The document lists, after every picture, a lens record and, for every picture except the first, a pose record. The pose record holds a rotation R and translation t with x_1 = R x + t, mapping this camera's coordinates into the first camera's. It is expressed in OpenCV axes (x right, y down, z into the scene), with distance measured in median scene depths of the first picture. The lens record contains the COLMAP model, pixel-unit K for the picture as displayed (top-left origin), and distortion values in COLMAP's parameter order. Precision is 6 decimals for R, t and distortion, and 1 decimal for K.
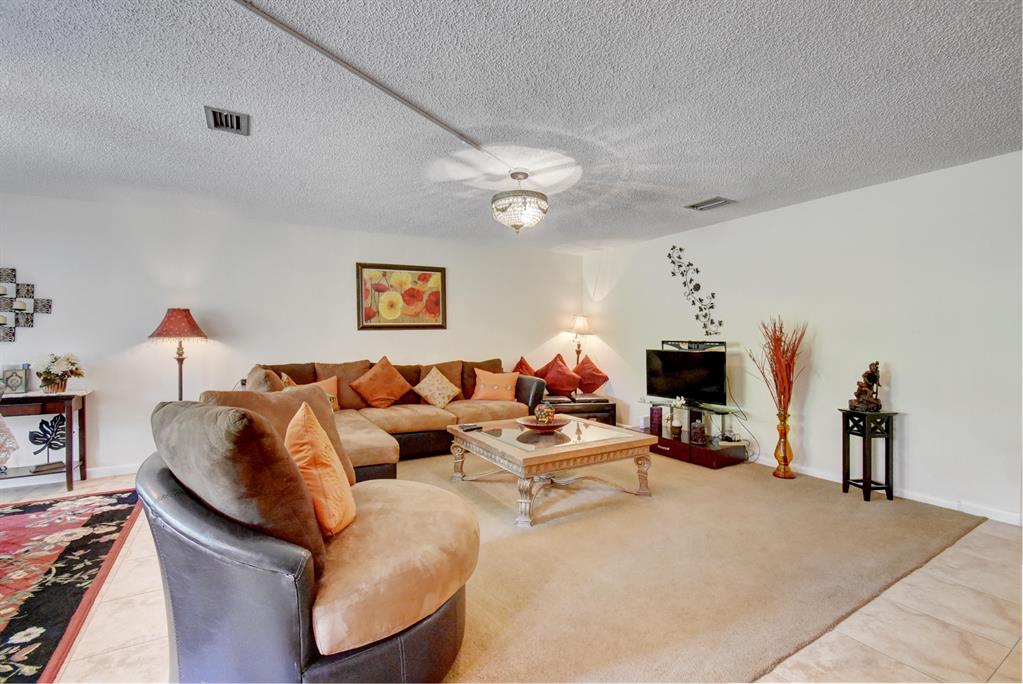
lens RADIAL K [[446.1, 0, 507.8], [0, 446.1, 339.0], [0, 0, 1]] dist [0.010359, -0.015921]
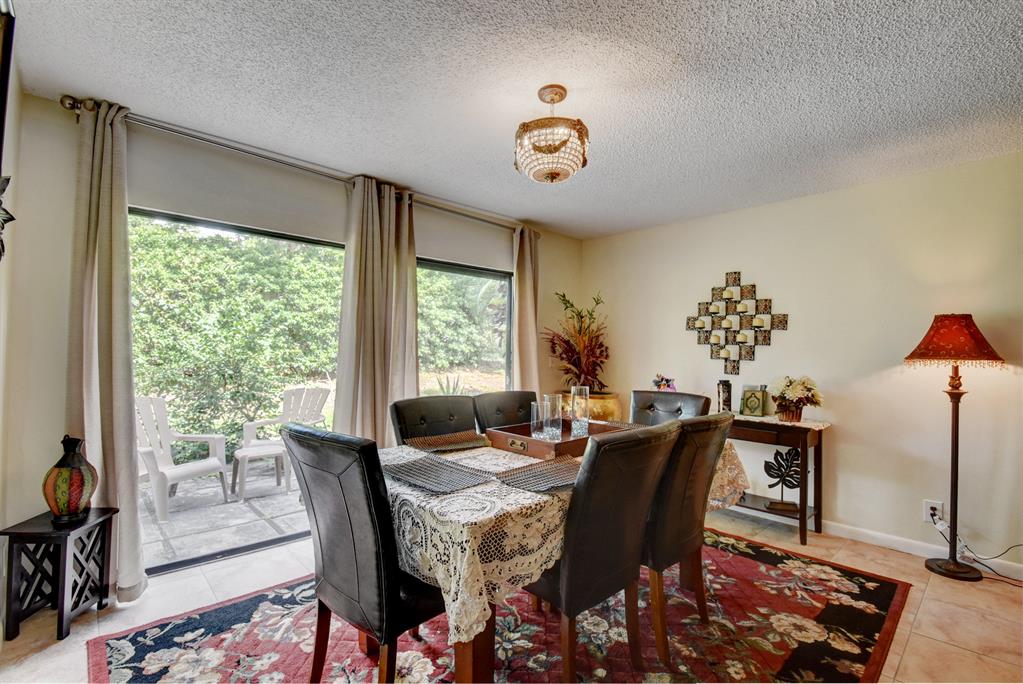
lens RADIAL K [[464.5, 0, 506.2], [0, 464.5, 343.4], [0, 0, 1]] dist [0.016241, -0.020037]
pose [[0.214639, -0.013173, -0.976605, -0.249935], [-0.018526, 0.999674, -0.017556, -0.004156], [0.976518, 0.021861, 0.214325, 0.259807]]
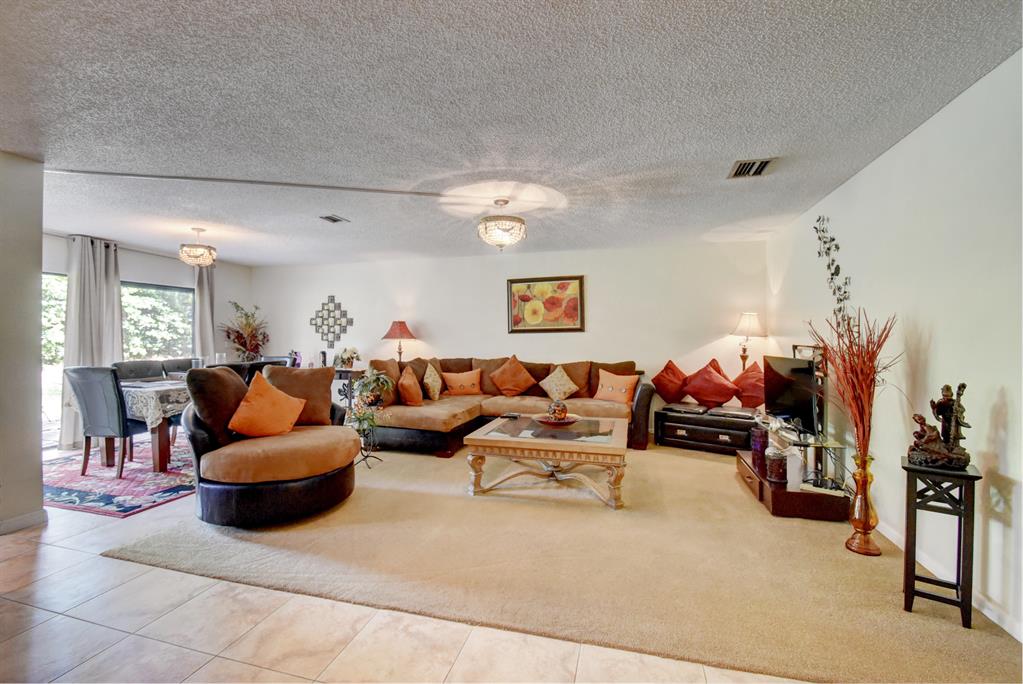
lens RADIAL K [[446.1, 0, 507.8], [0, 446.1, 339.0], [0, 0, 1]] dist [0.010359, -0.015921]
pose [[0.699913, 0.002033, -0.714226, 0.755559], [-0.004658, 0.999988, -0.001718, -0.003103], [0.714213, 0.004530, 0.699914, 0.164980]]
